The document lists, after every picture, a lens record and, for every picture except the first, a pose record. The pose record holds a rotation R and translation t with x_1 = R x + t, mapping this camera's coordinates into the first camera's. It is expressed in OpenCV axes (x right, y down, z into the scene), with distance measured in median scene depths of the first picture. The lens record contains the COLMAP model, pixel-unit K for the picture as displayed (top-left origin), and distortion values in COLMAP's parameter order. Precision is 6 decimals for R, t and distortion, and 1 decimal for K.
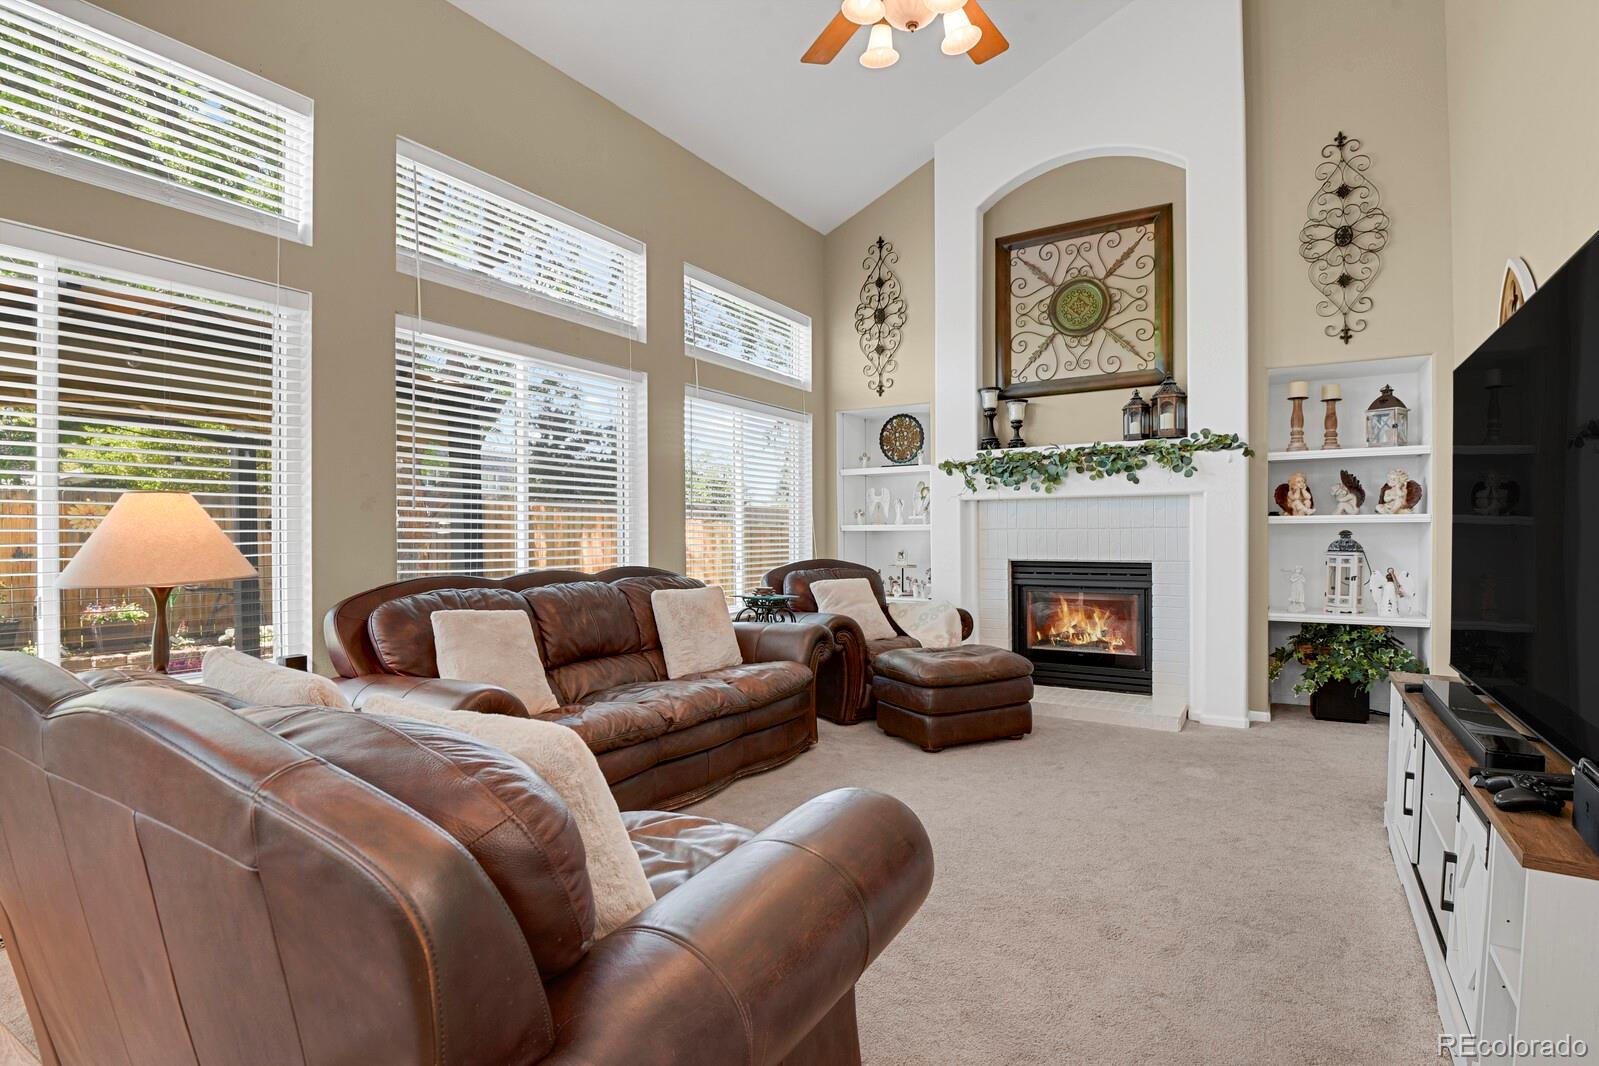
lens RADIAL K [[779.9, 0, 802.6], [0, 779.9, 539.1], [0, 0, 1]] dist [-0.021669, -0.006251]
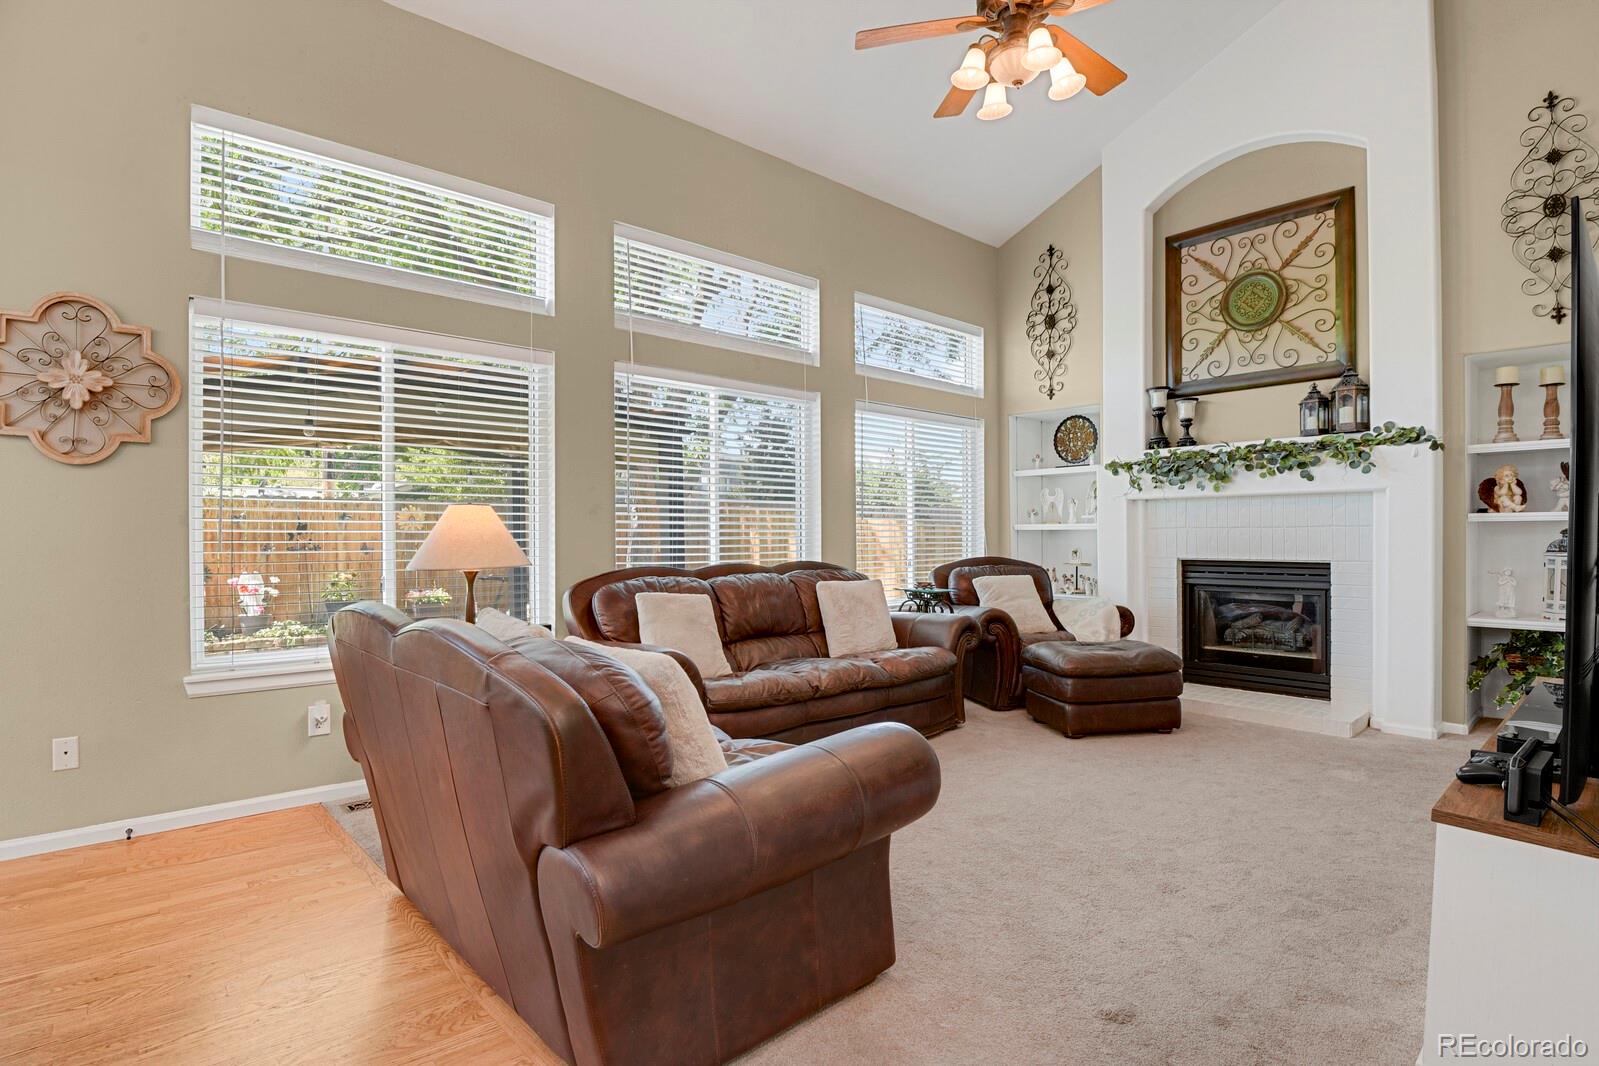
lens RADIAL K [[779.9, 0, 802.6], [0, 779.9, 539.1], [0, 0, 1]] dist [-0.021669, -0.006251]
pose [[0.959645, 0.001488, -0.281209, 0.089220], [-0.001046, 0.999998, 0.001720, 0.000283], [0.281211, -0.001357, 0.959645, -0.098330]]
